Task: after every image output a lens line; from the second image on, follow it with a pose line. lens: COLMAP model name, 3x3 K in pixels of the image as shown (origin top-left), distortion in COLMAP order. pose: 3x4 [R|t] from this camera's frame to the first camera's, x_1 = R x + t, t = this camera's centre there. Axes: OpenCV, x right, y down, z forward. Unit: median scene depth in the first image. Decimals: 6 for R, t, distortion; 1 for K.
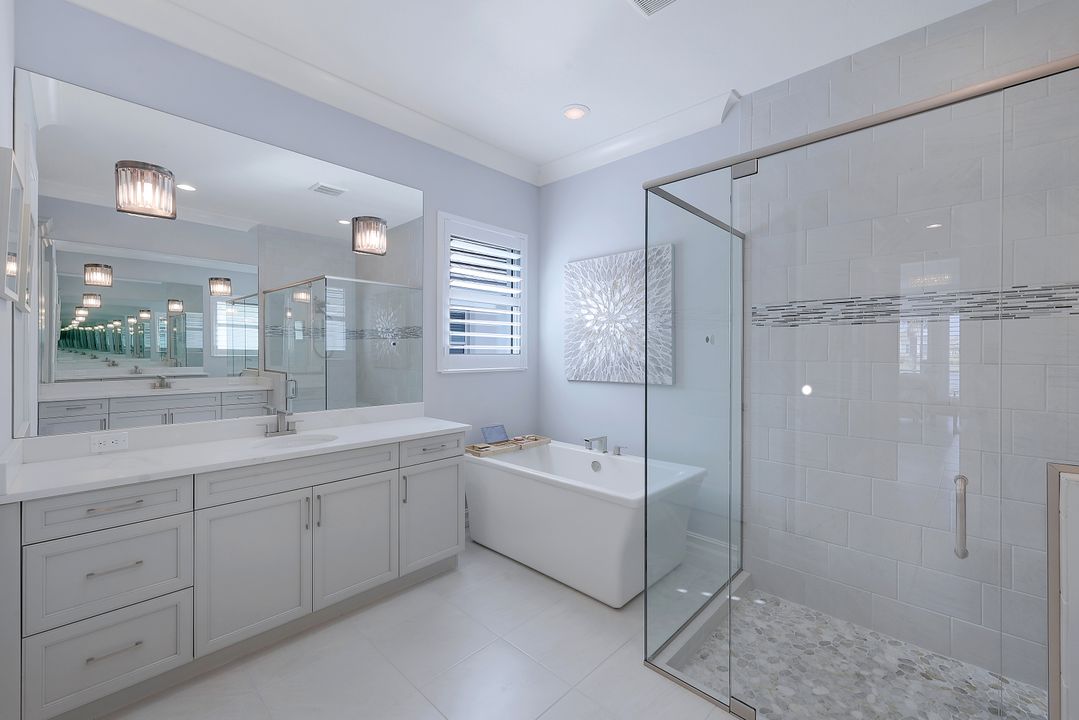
lens RADIAL K [[437.7, 0, 537.0], [0, 437.7, 353.0], [0, 0, 1]] dist [0.000745, -0.000197]
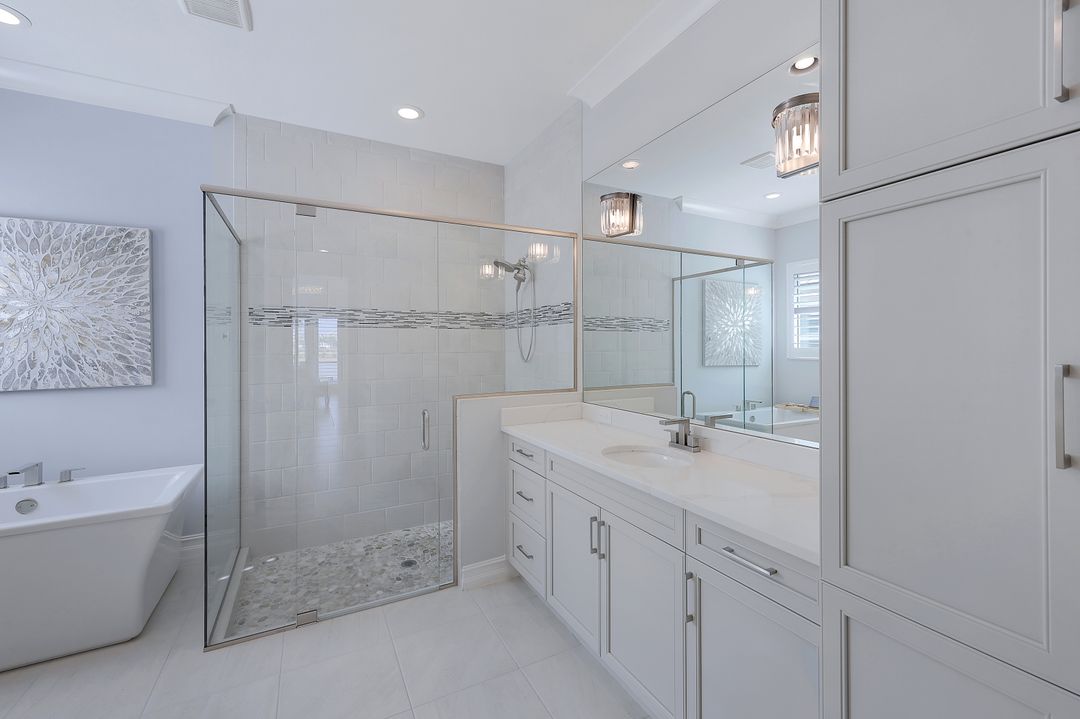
lens RADIAL K [[438.1, 0, 542.4], [0, 438.1, 350.2], [0, 0, 1]] dist [0.000745, -0.000197]
pose [[0.309561, -0.014539, 0.950768, -0.302938], [0.009799, 0.999879, 0.012099, -0.001892], [-0.950829, 0.005571, 0.309666, -0.051022]]
